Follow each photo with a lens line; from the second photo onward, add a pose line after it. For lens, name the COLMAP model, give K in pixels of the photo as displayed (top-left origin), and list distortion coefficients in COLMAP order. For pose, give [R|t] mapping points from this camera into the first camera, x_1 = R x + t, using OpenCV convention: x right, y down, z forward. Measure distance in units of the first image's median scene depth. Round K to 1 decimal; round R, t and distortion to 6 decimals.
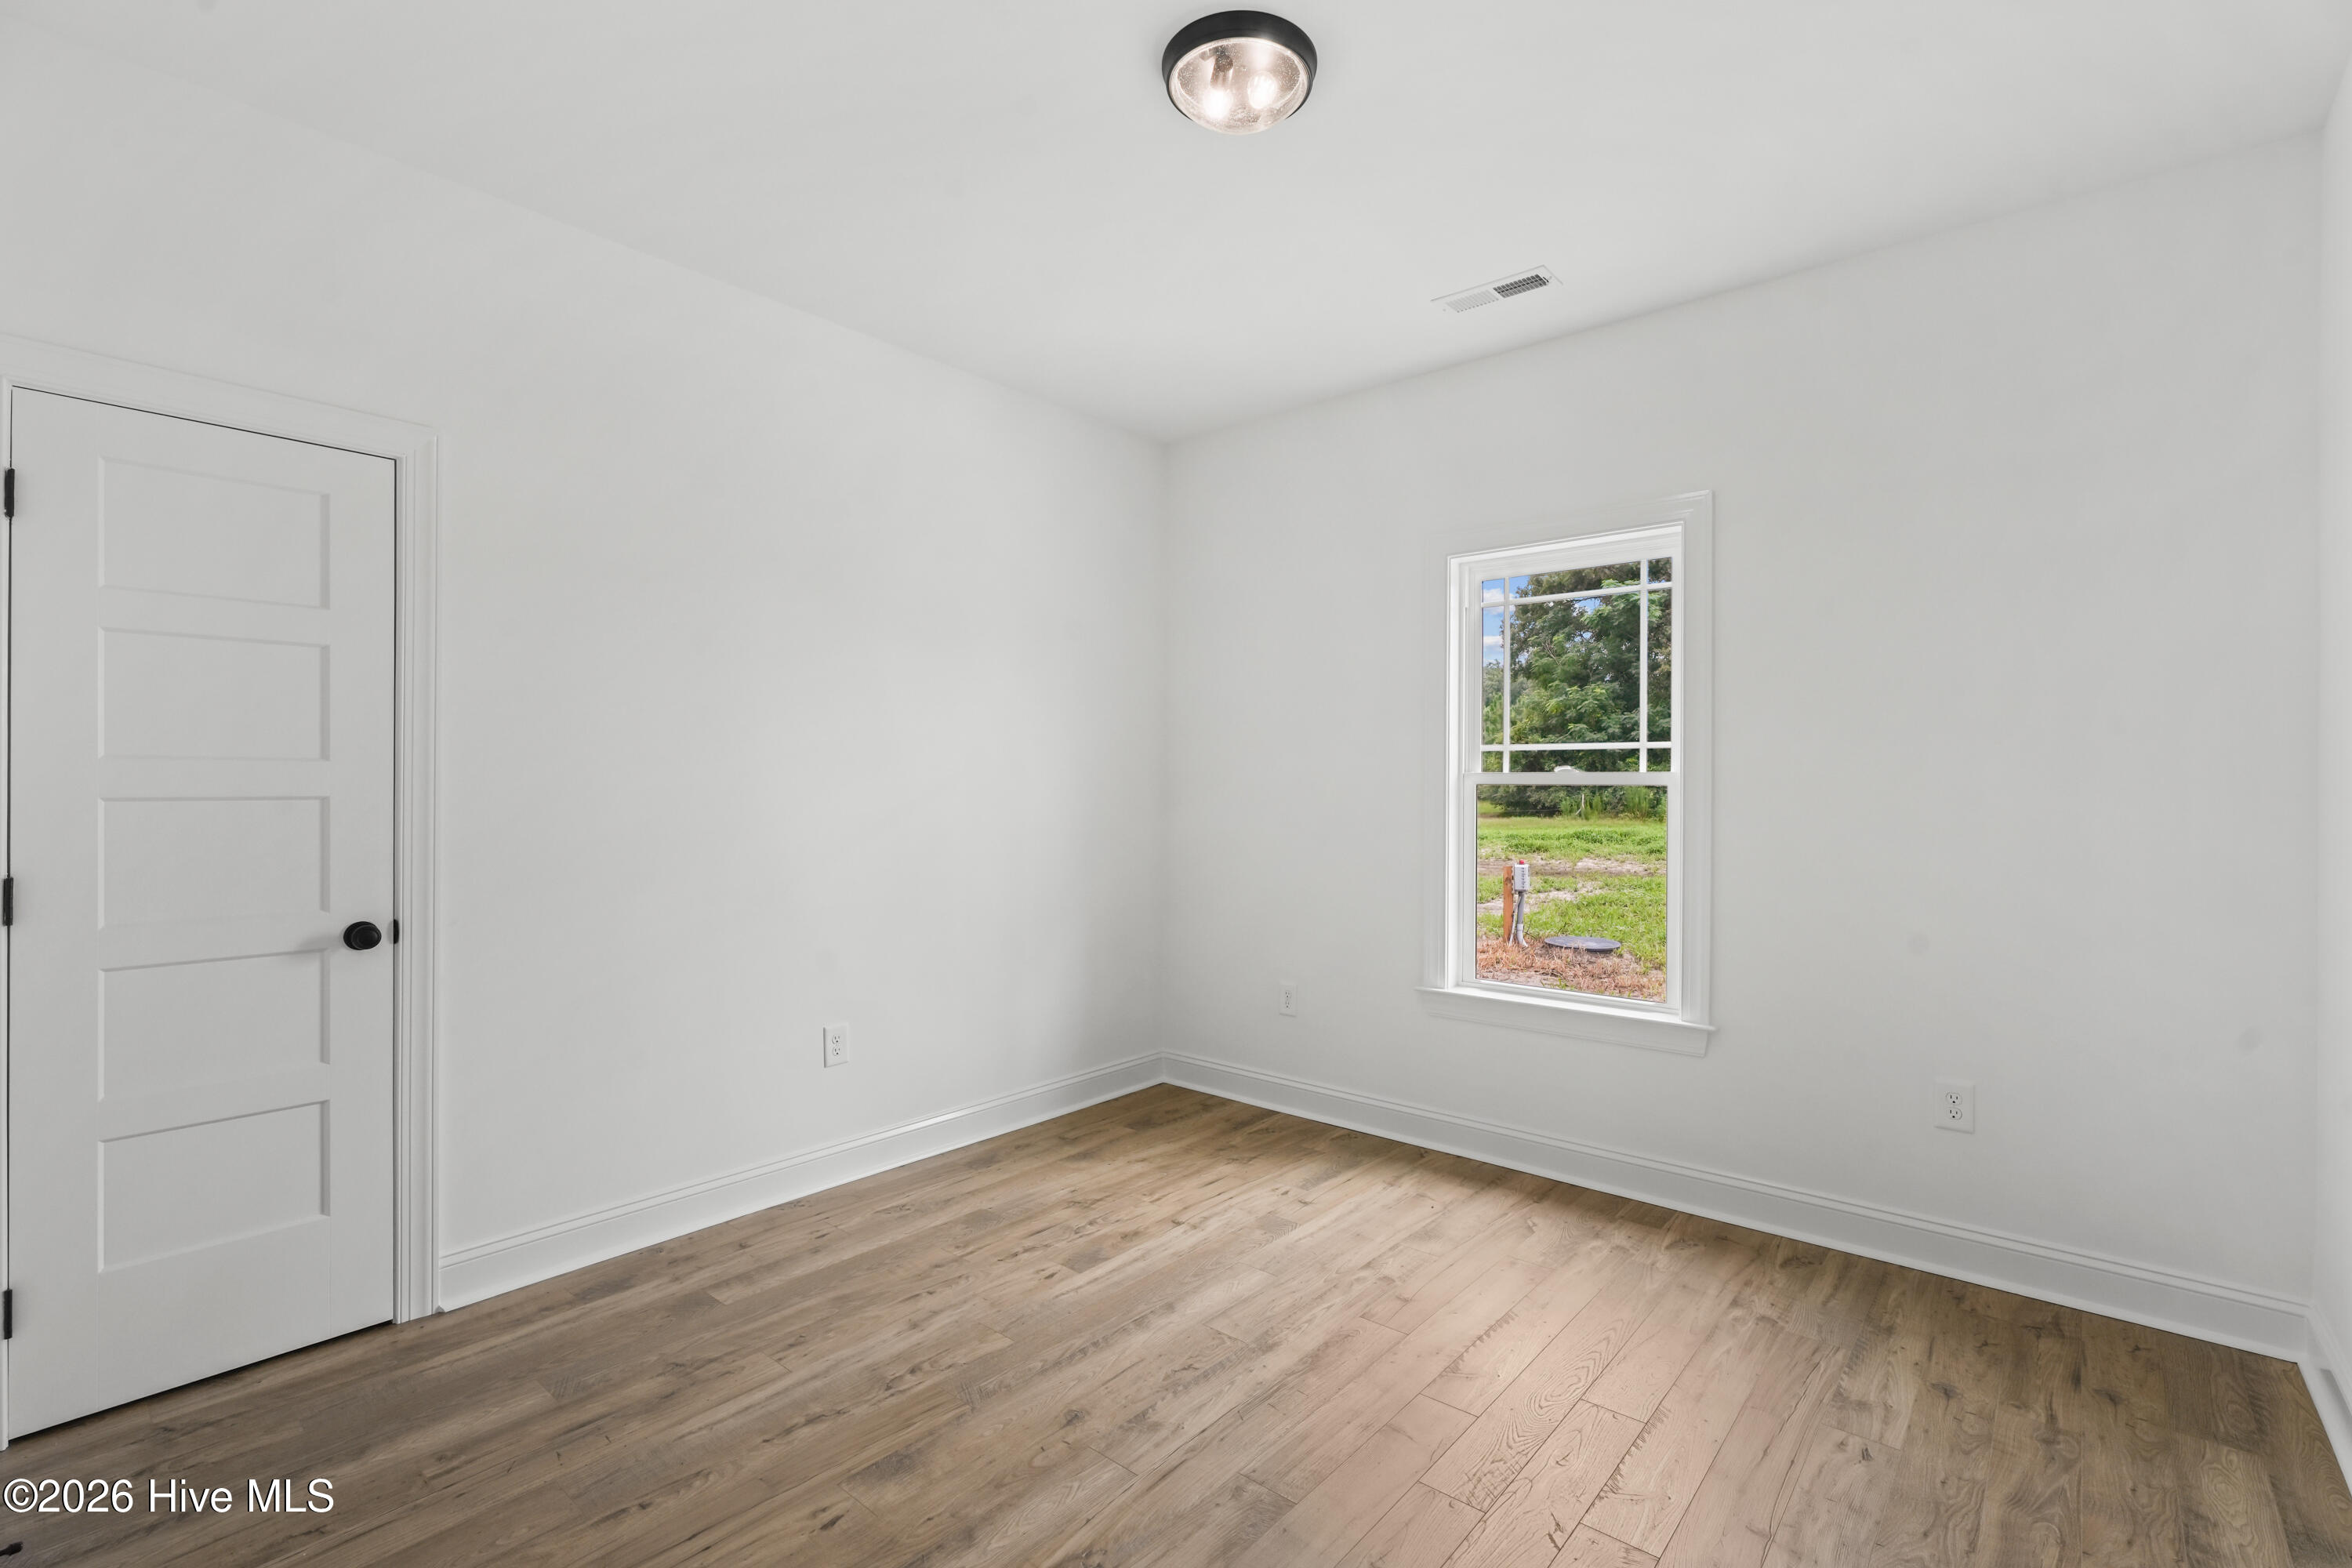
lens RADIAL K [[1047.5, 0, 1178.0], [0, 1047.5, 782.1], [0, 0, 1]] dist [0.000348, 0.000027]
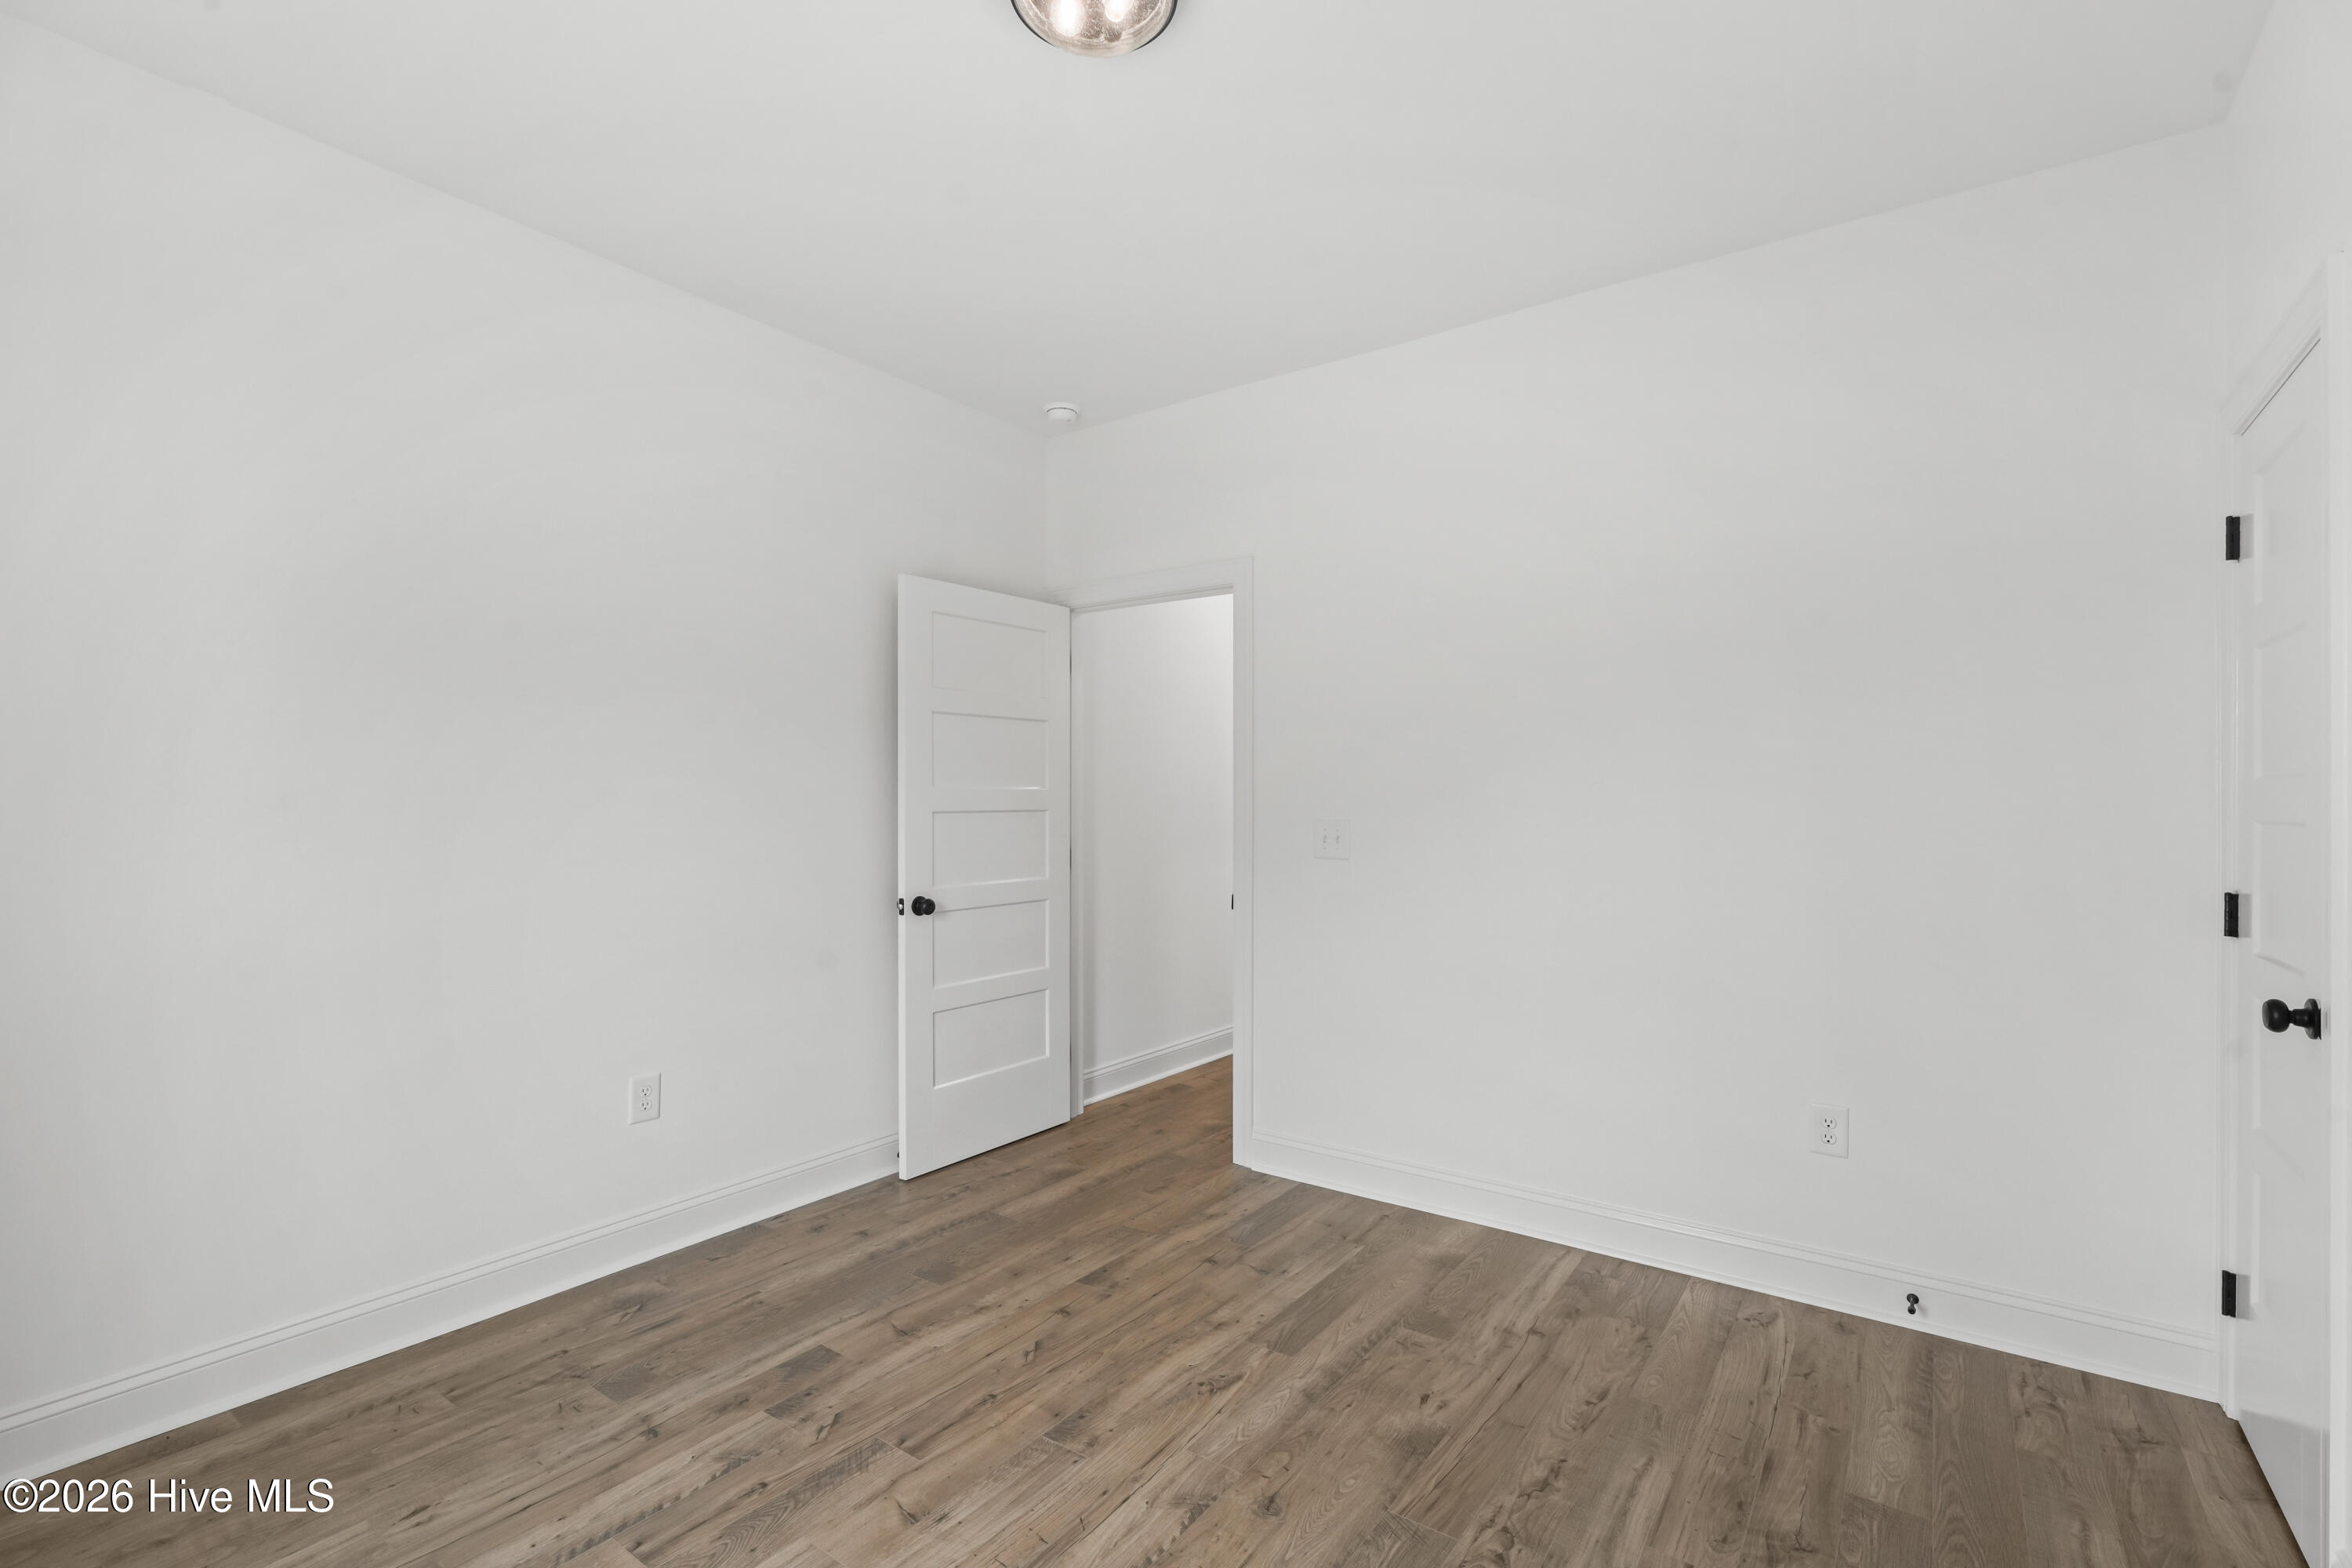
lens RADIAL K [[1047.5, 0, 1175.2], [0, 1047.5, 791.7], [0, 0, 1]] dist [0.000348, 0.000027]
pose [[-0.996727, -0.005389, -0.080659, 0.058656], [-0.004398, 0.999913, -0.012469, 0.006493], [0.080720, -0.012073, -0.996664, 1.960611]]
